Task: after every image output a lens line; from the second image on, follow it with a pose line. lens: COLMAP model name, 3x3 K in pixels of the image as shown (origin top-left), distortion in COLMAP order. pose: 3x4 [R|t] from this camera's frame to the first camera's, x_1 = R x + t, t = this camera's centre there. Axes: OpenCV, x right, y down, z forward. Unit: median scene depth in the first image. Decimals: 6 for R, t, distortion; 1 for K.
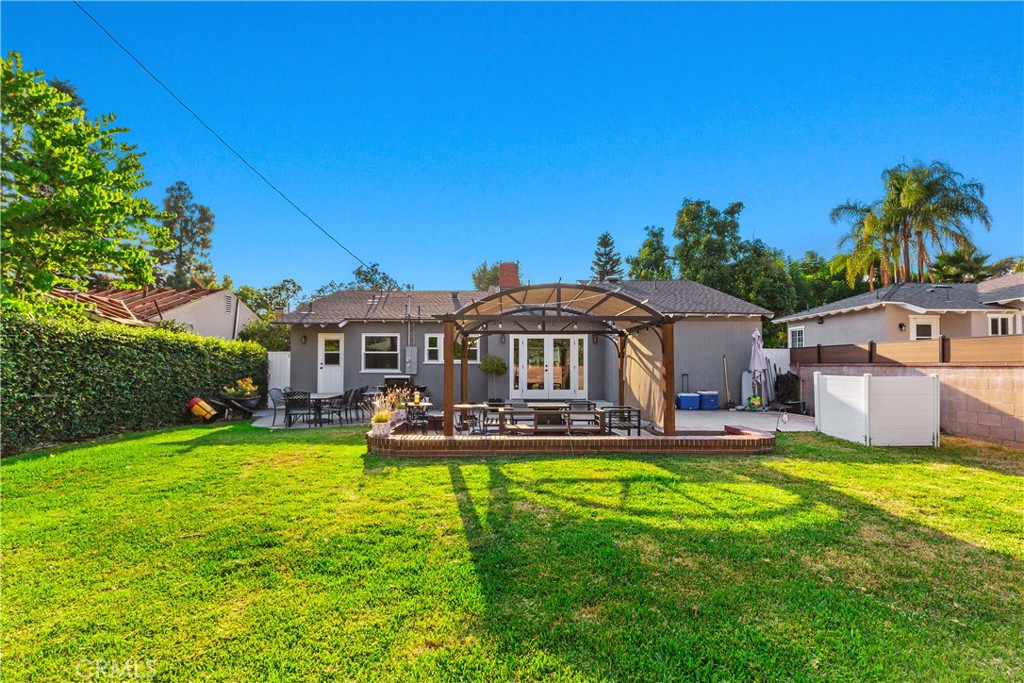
lens RADIAL K [[447.2, 0, 512.2], [0, 447.2, 365.5], [0, 0, 1]] dist [-0.002496, -0.000531]
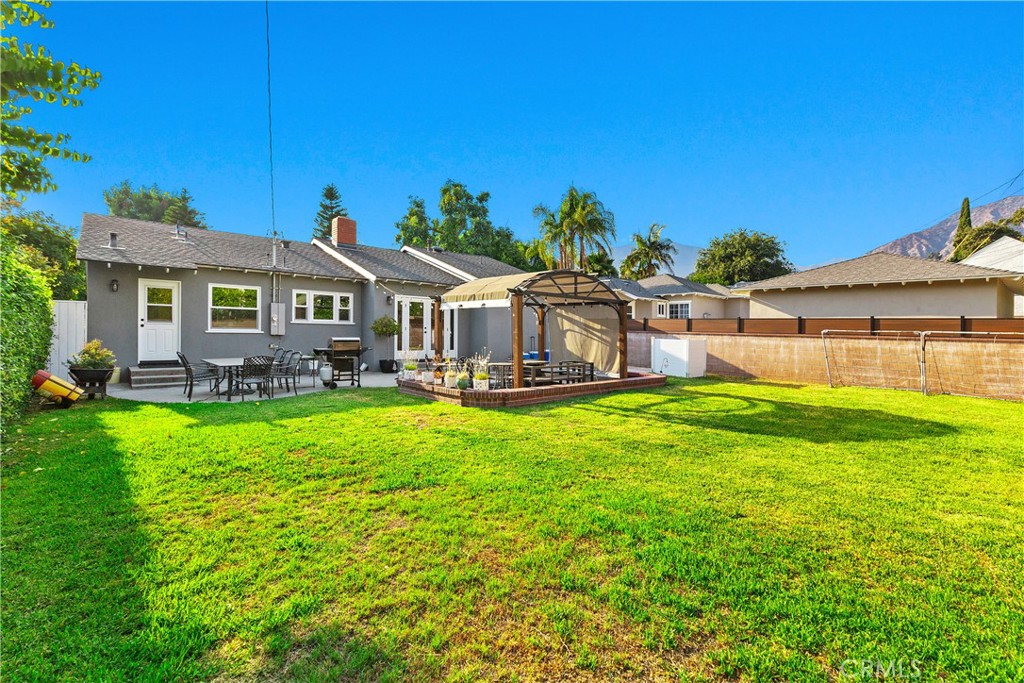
lens RADIAL K [[455.7, 0, 504.7], [0, 455.7, 338.0], [0, 0, 1]] dist [-0.001056, -0.000559]
pose [[0.764065, 0.001553, 0.645138, -0.455763], [-0.021897, 0.999483, 0.023527, -0.004818], [-0.644768, -0.032103, 0.763704, 0.031240]]
